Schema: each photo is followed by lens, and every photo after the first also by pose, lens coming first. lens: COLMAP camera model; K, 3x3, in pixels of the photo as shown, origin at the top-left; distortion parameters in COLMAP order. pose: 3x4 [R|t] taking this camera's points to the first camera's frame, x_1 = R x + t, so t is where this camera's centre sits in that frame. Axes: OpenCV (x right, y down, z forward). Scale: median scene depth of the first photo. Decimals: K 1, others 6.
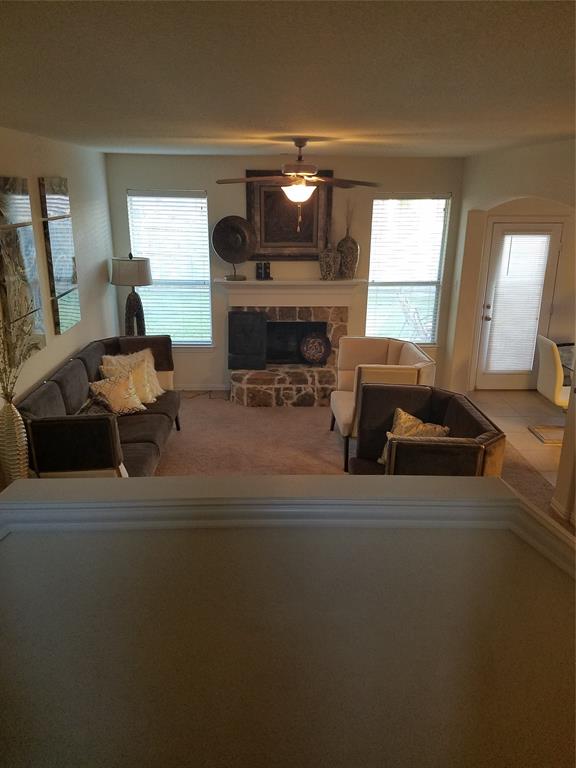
lens RADIAL K [[582.5, 0, 282.4], [0, 582.5, 382.9], [0, 0, 1]] dist [0.194541, -0.363801]
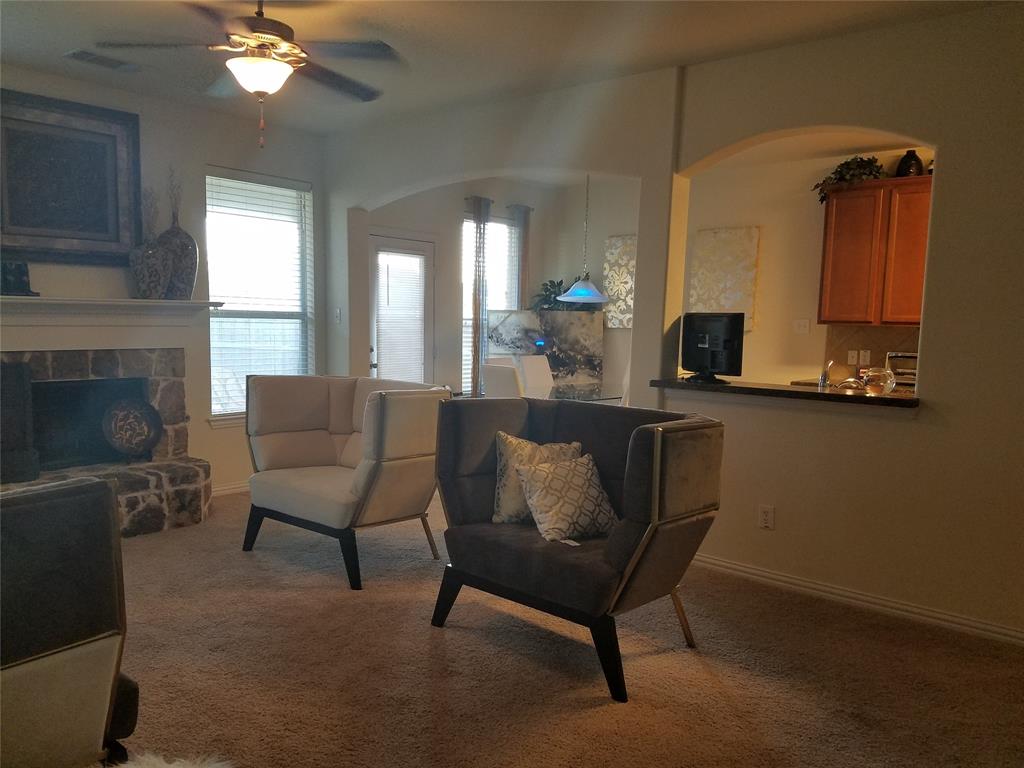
lens RADIAL K [[787.1, 0, 510.2], [0, 787.1, 406.3], [0, 0, 1]] dist [0.129269, -0.222069]
pose [[0.669278, -0.076345, 0.739079, -0.261498], [0.208139, 0.974146, -0.087855, 0.059917], [-0.713264, 0.212631, 0.667865, 0.276459]]
